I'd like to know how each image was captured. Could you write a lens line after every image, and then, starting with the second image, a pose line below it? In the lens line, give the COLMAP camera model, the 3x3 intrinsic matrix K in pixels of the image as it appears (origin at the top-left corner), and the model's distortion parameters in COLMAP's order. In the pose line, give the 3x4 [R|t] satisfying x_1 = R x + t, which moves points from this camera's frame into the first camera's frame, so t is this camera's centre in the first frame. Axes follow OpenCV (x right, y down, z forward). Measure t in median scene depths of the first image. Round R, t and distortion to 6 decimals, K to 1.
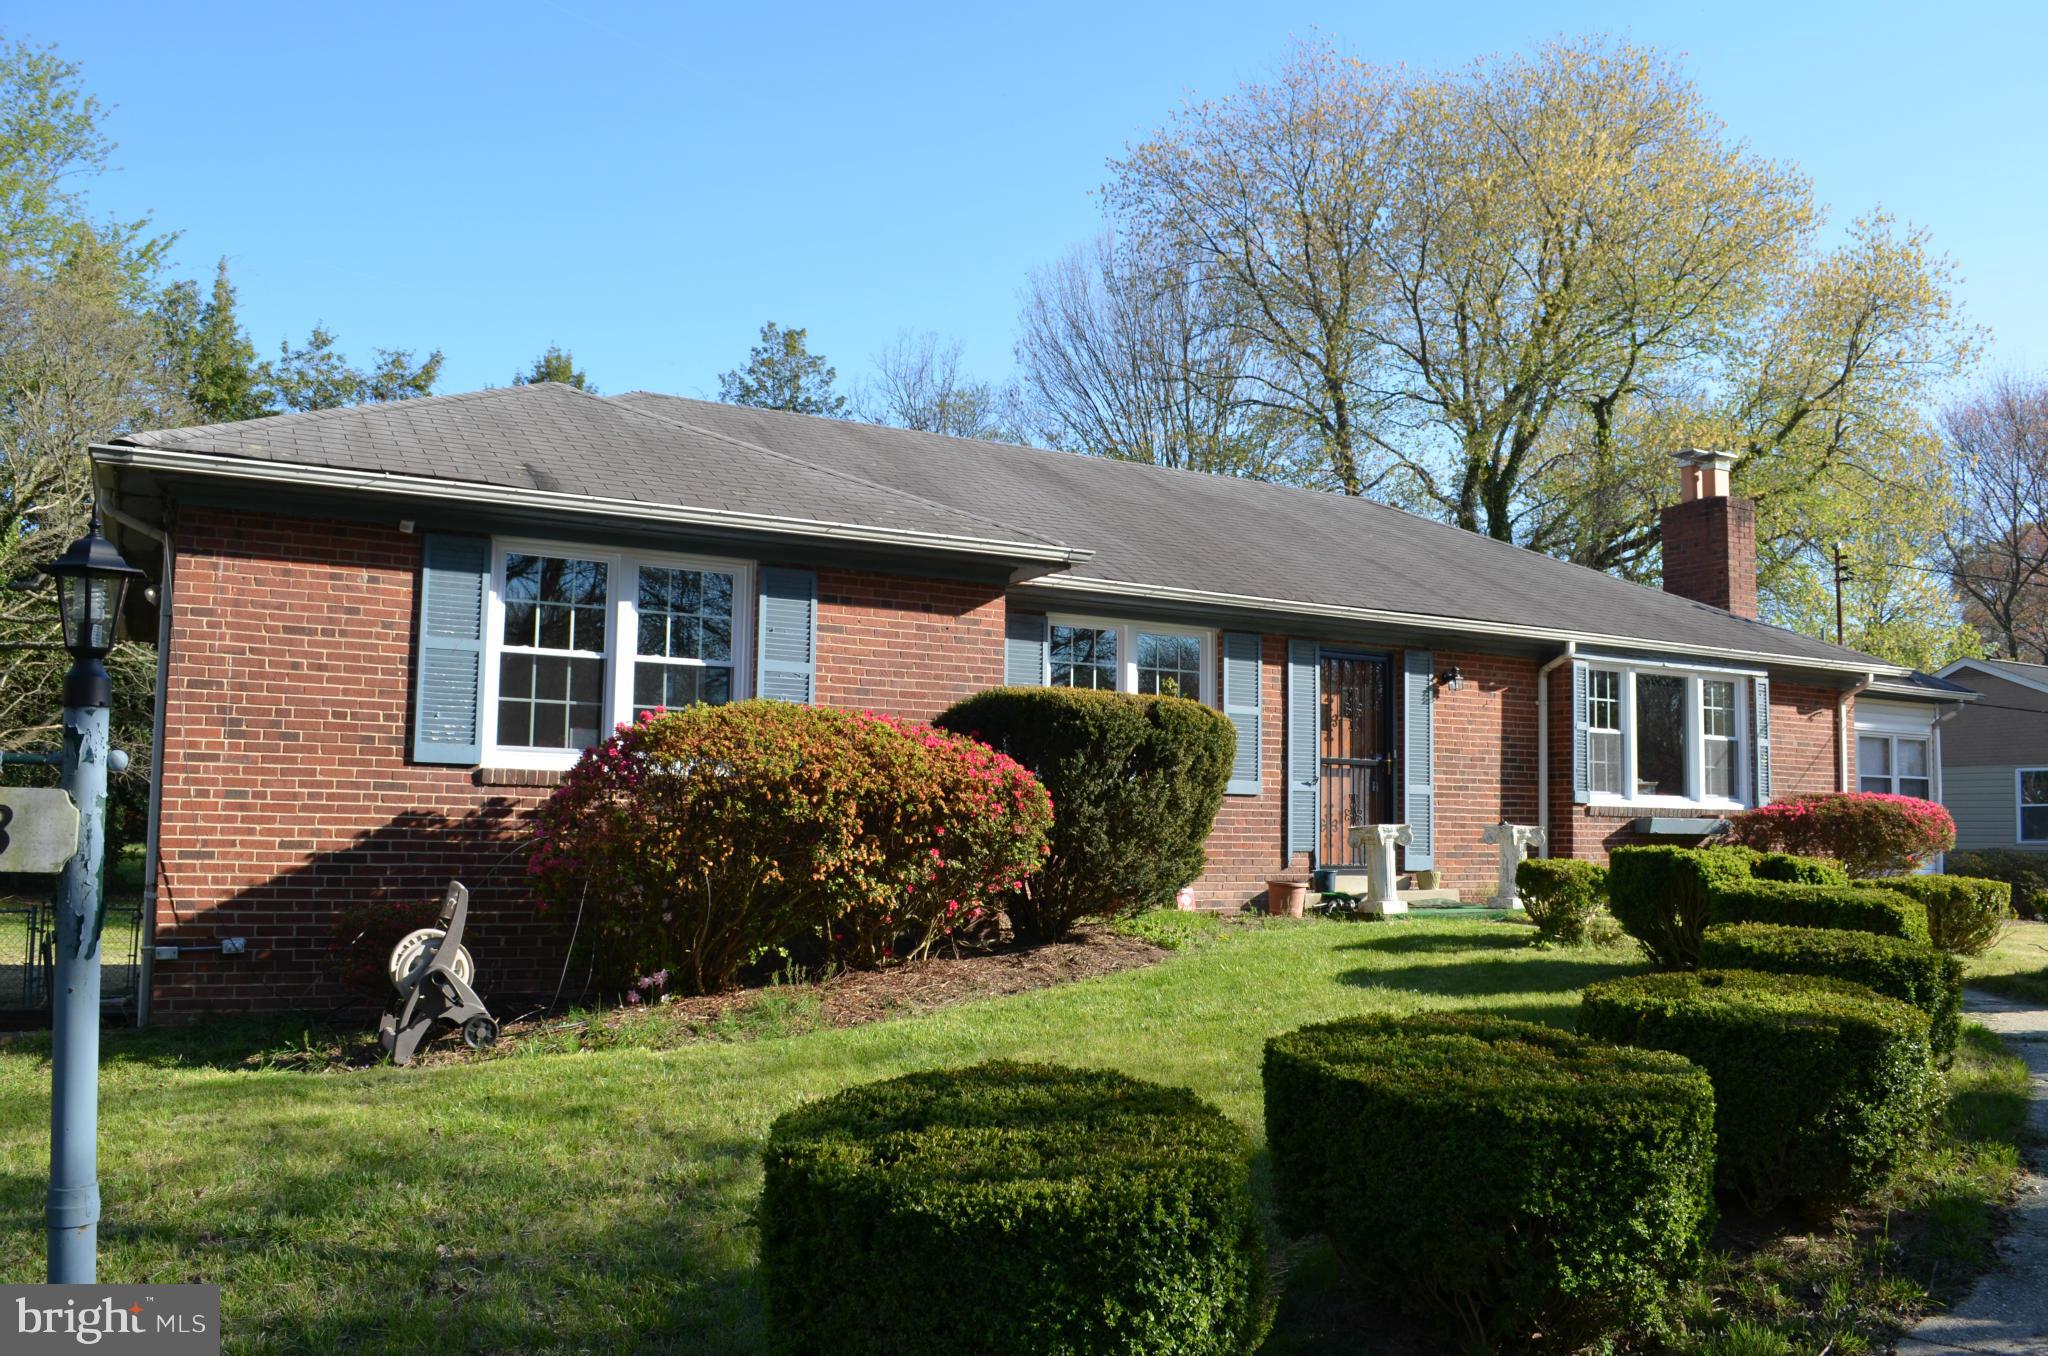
lens RADIAL K [[1638.1, 0, 1016.2], [0, 1638.1, 681.5], [0, 0, 1]] dist [-0.059968, -0.013000]
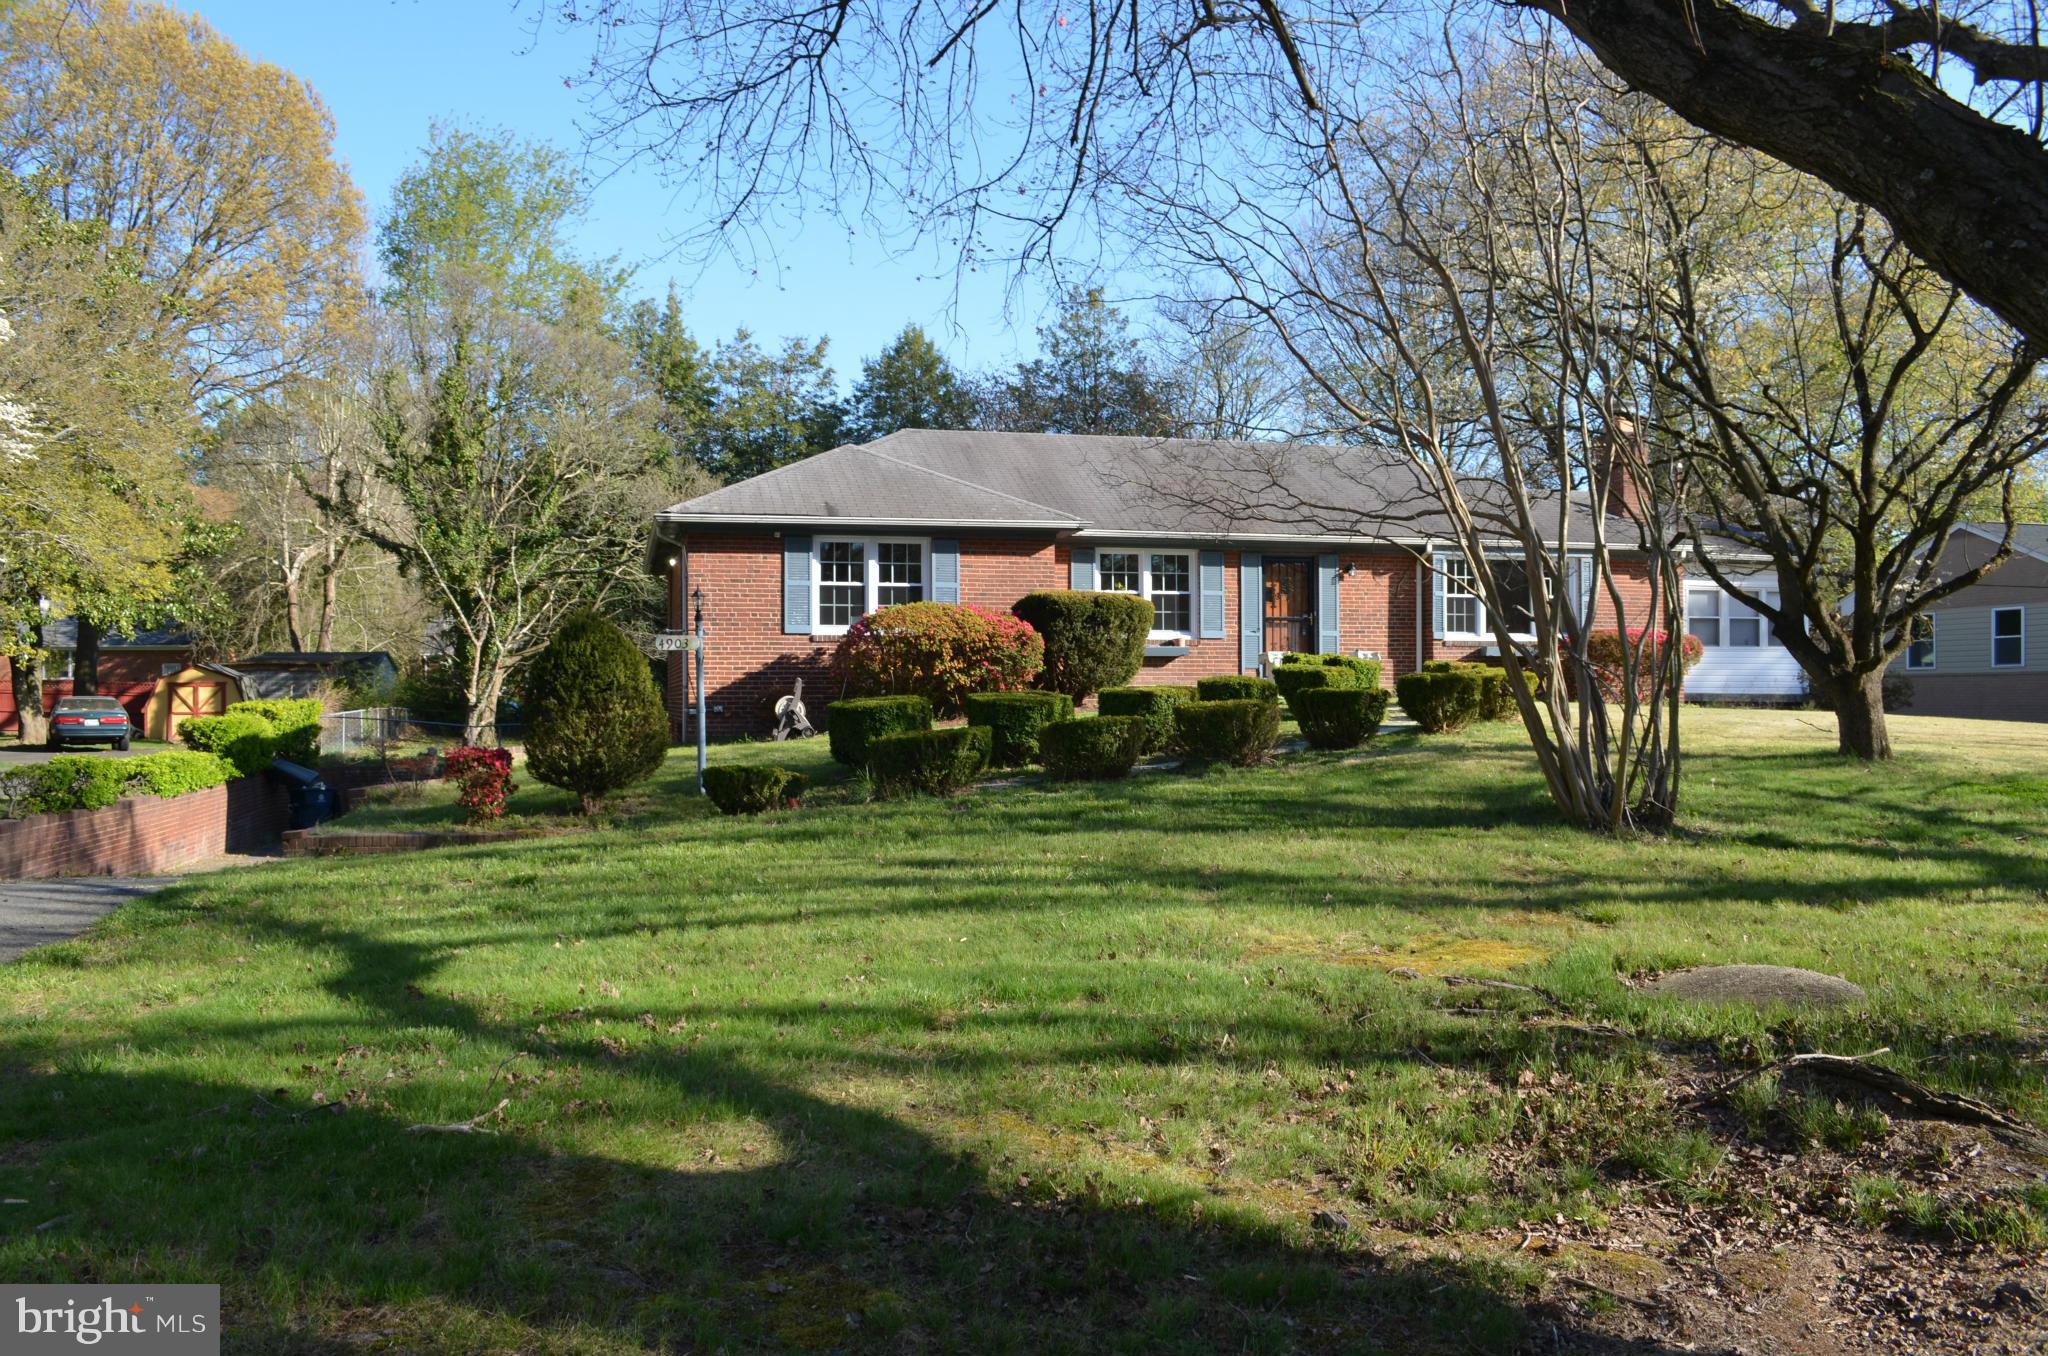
lens RADIAL K [[1638.1, 0, 1026.3], [0, 1638.1, 666.5], [0, 0, 1]] dist [-0.059968, -0.013000]
pose [[0.968761, -0.025655, -0.246667, 0.468854], [0.043067, 0.996926, 0.065457, -0.036465], [0.244230, -0.074035, 0.966887, -1.031652]]
